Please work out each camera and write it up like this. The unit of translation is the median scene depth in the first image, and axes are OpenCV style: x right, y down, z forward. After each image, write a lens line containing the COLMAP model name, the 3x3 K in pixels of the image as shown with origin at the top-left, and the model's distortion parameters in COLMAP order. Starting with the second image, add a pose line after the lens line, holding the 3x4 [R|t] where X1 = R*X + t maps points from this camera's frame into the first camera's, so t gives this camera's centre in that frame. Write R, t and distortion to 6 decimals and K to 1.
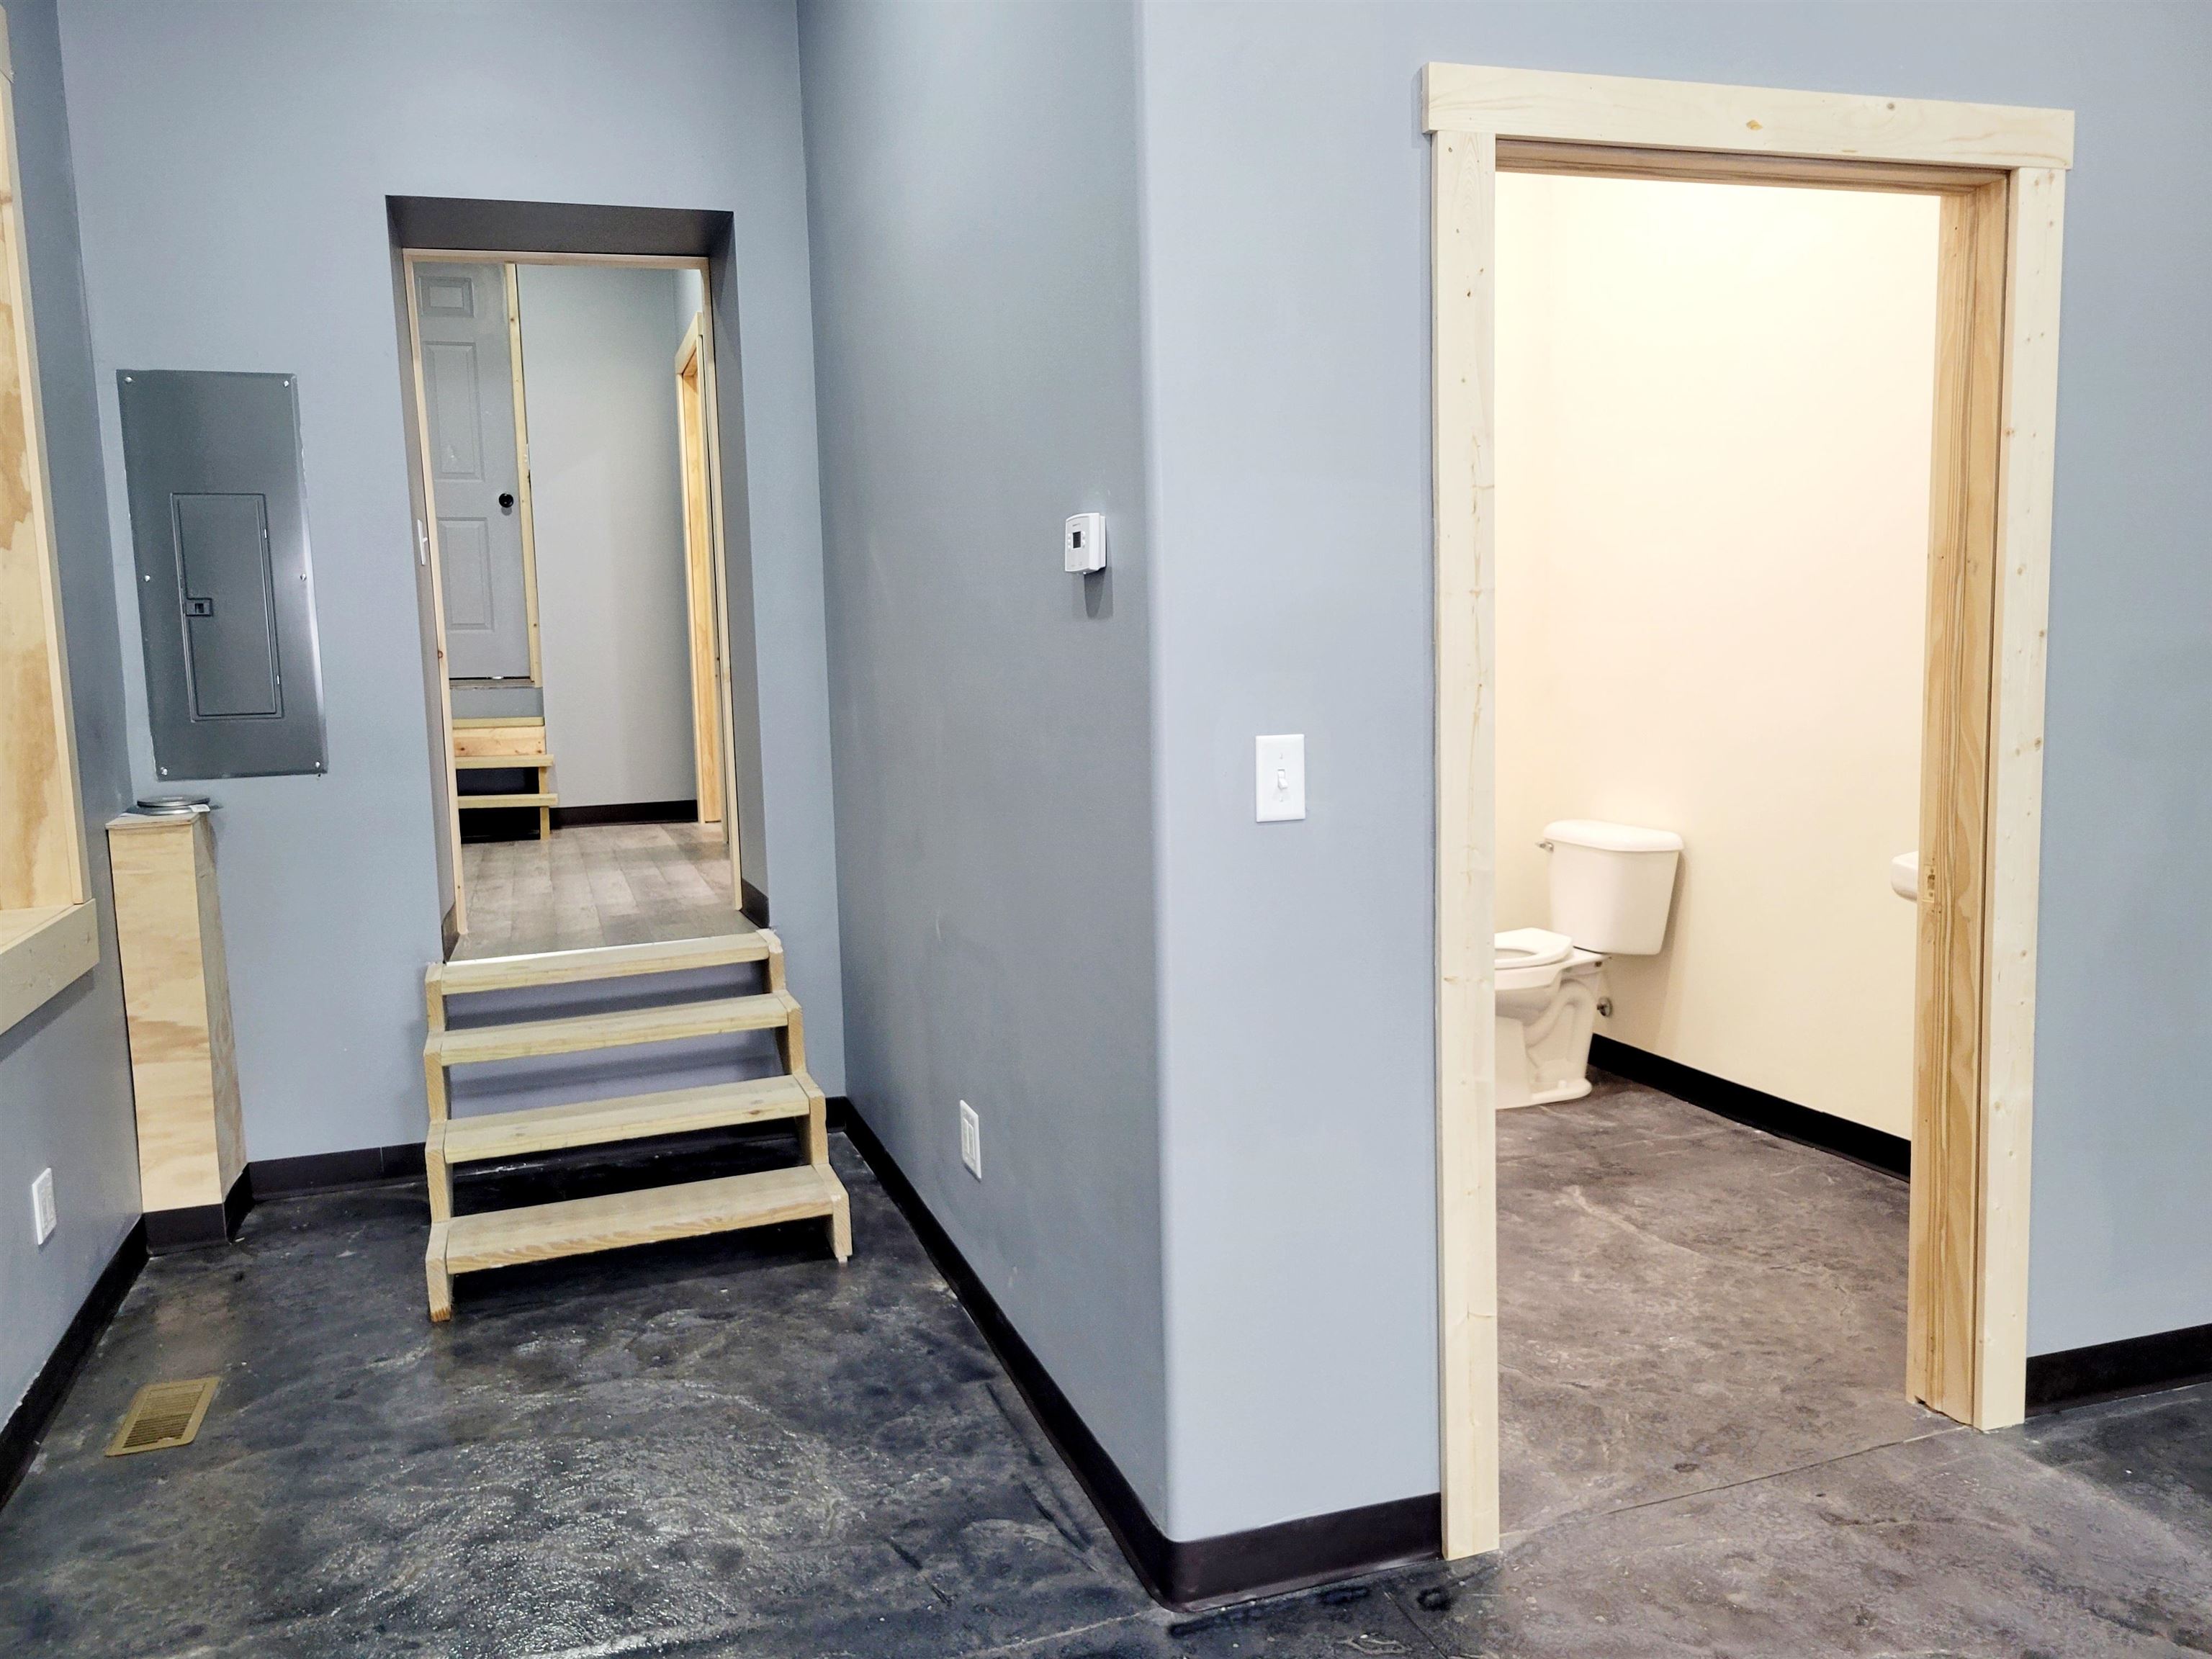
lens RADIAL K [[1700.3, 0, 1106.0], [0, 1700.3, 829.5], [0, 0, 1]] dist [0.025713, 0.001262]
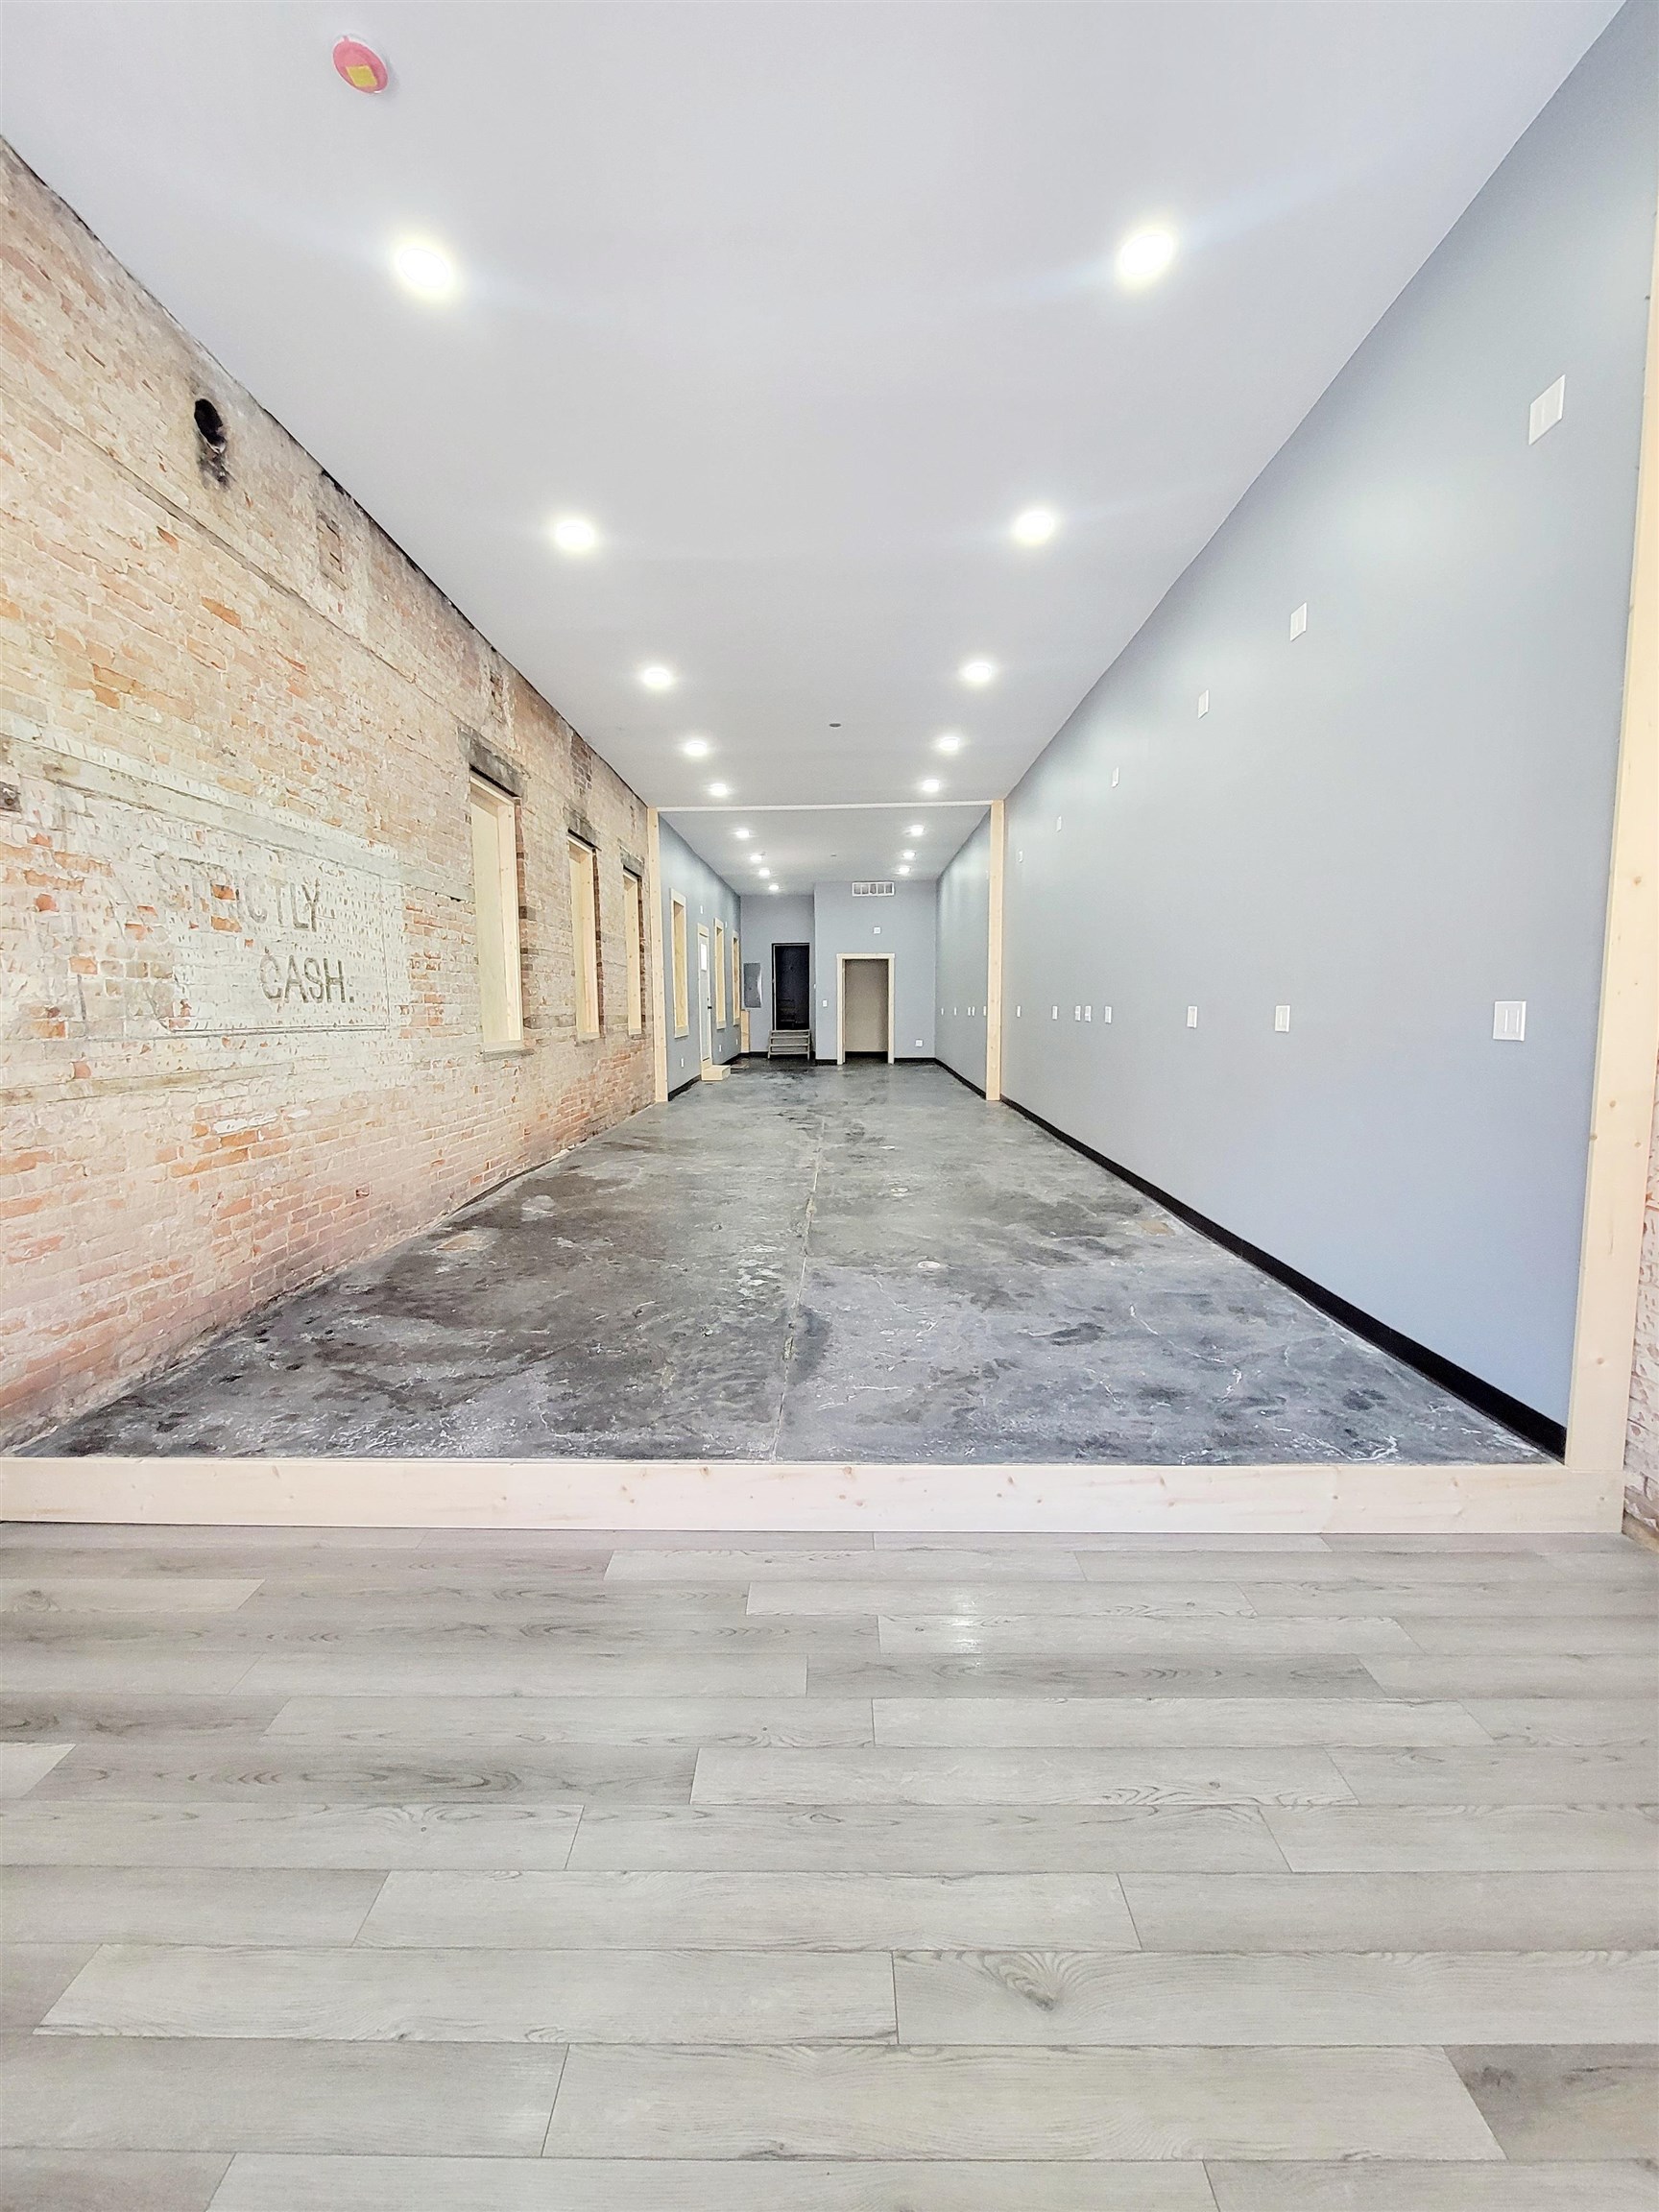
lens RADIAL K [[905.7, 0, 825.7], [0, 905.7, 1099.5], [0, 0, 1]] dist [0.002310, 0.000360]
pose [[0.937902, 0.061979, -0.341319, 1.556633], [-0.061036, 0.998044, 0.013511, 0.377589], [0.341489, 0.008160, 0.939850, -3.441108]]
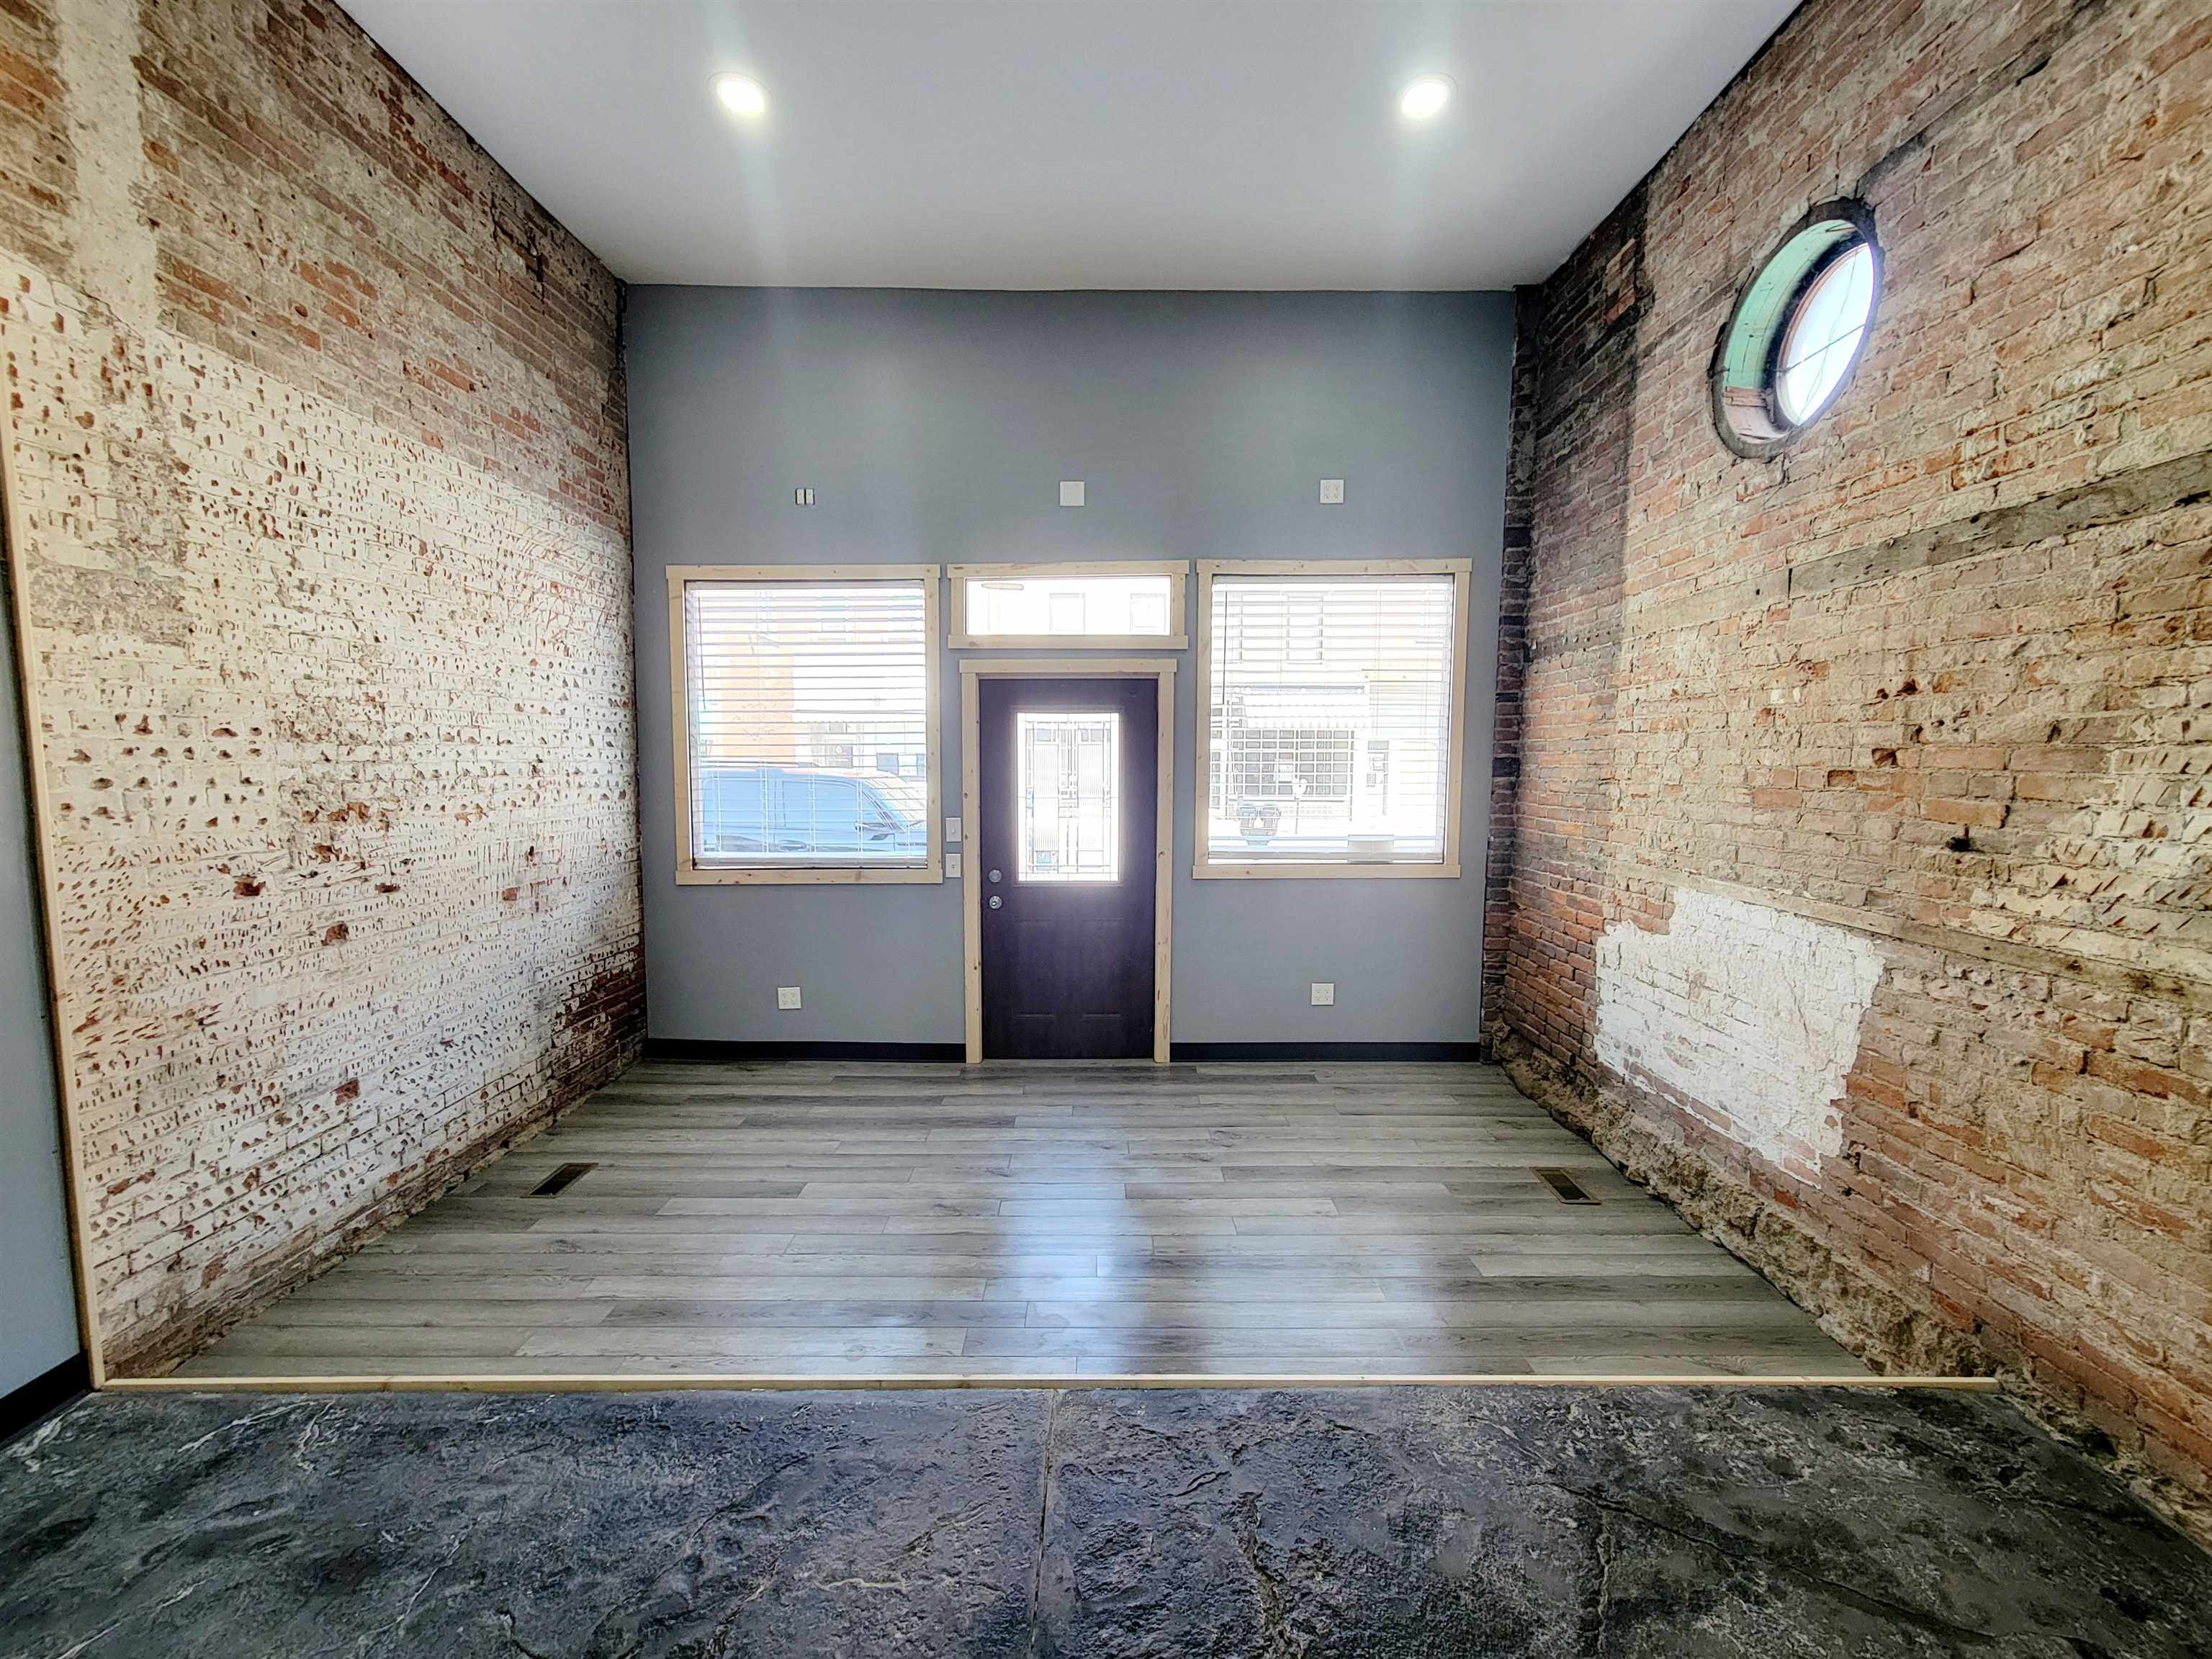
lens RADIAL K [[903.6, 0, 1099.6], [0, 903.6, 833.4], [0, 0, 1]] dist [0.000358, -0.000553]
pose [[-0.939740, -0.005896, 0.341838, 1.129982], [0.056770, 0.983279, 0.173028, 0.240591], [-0.337142, 0.182007, -0.923693, -2.463505]]
